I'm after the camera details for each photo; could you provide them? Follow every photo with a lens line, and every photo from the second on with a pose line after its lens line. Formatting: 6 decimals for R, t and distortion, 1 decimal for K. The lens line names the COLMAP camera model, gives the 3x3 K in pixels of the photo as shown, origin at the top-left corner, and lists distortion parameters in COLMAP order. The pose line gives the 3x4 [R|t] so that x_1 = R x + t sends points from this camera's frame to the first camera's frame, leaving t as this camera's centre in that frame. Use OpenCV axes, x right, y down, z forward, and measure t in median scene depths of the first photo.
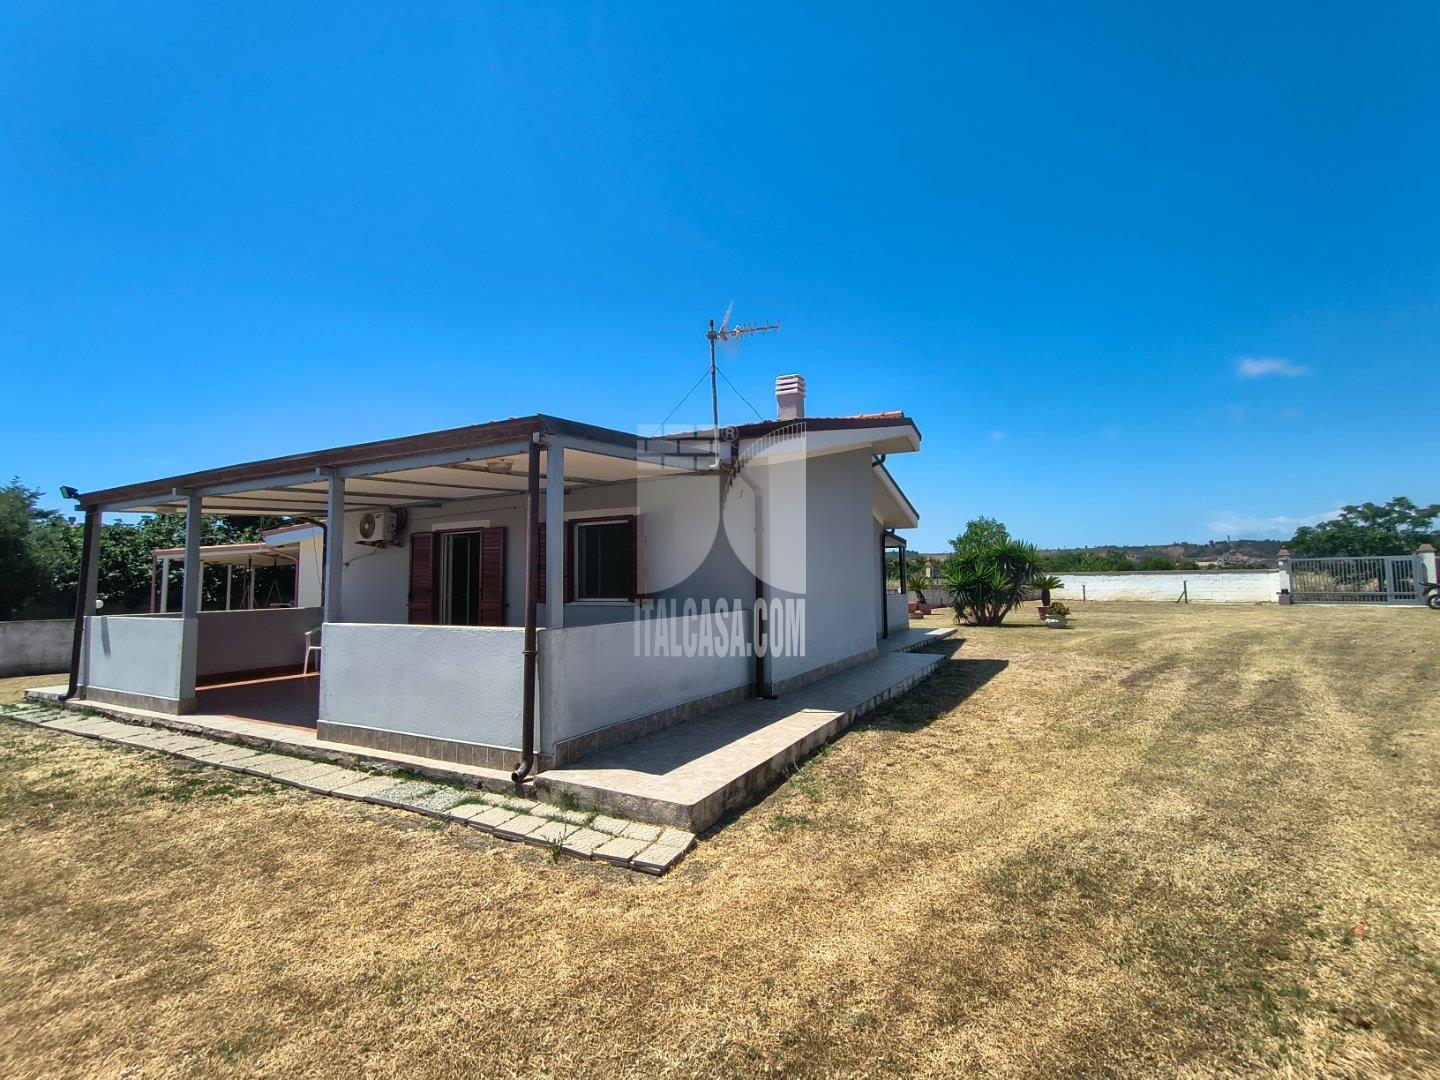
lens RADIAL K [[654.9, 0, 722.1], [0, 654.9, 538.0], [0, 0, 1]] dist [0.000533, -0.000276]
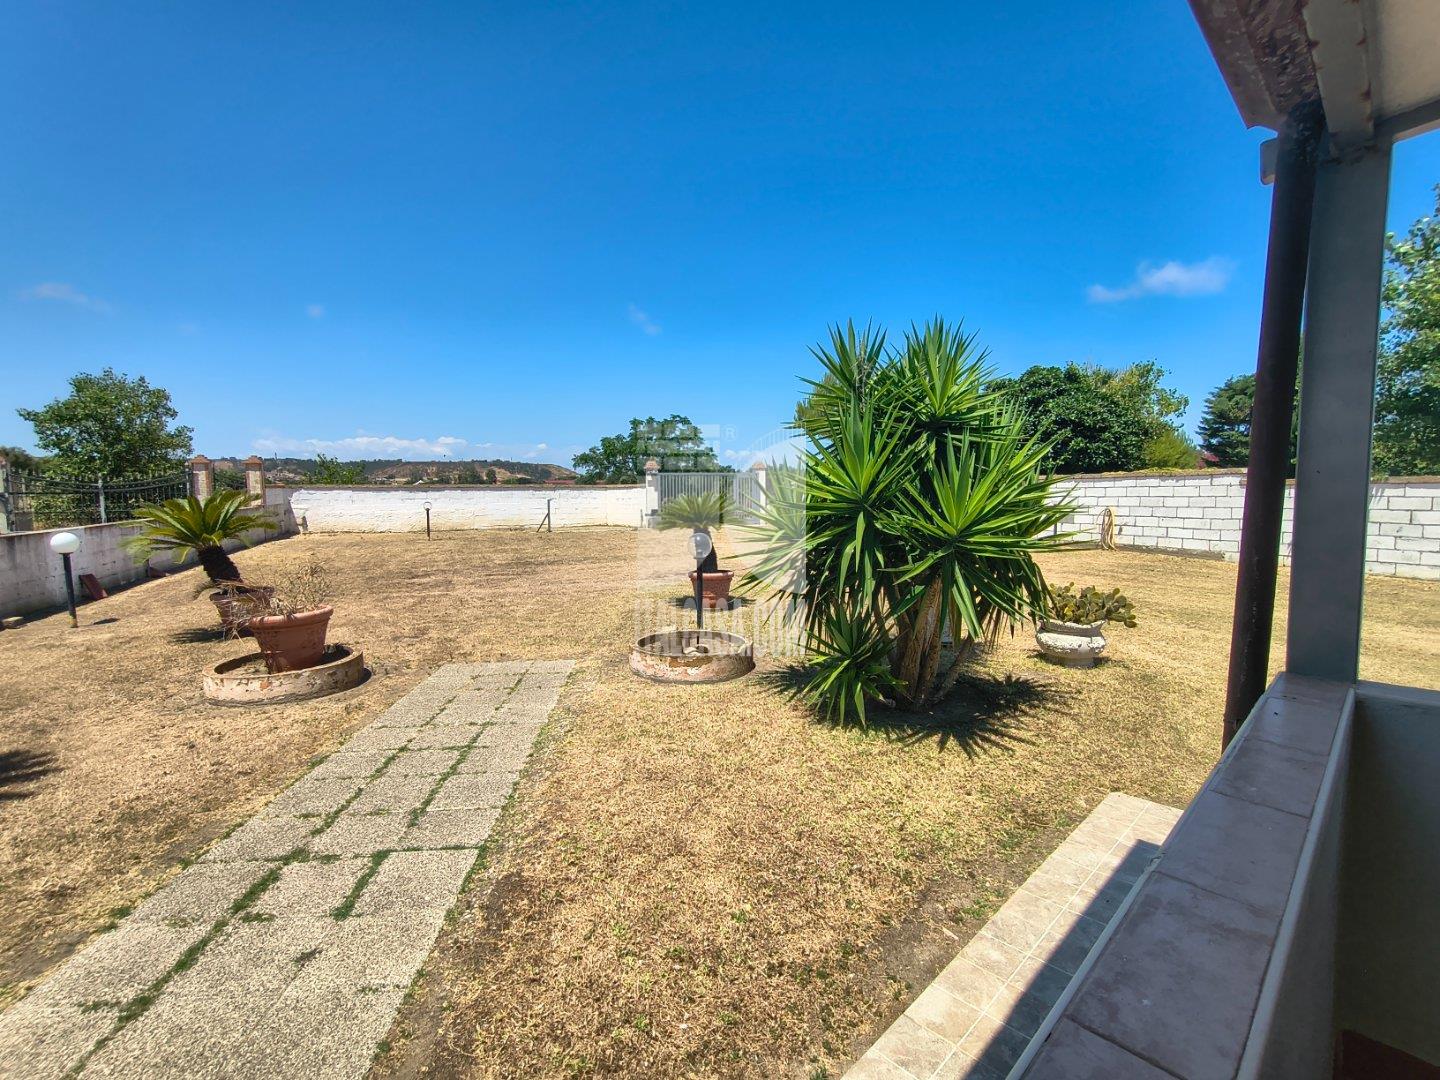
lens RADIAL K [[654.9, 0, 724.9], [0, 654.9, 537.8], [0, 0, 1]] dist [0.000533, -0.000276]
pose [[0.302920, -0.062832, 0.950942, 0.090872], [-0.058299, 0.994734, 0.084297, 0.034714], [-0.951231, -0.080974, 0.297662, 0.586159]]
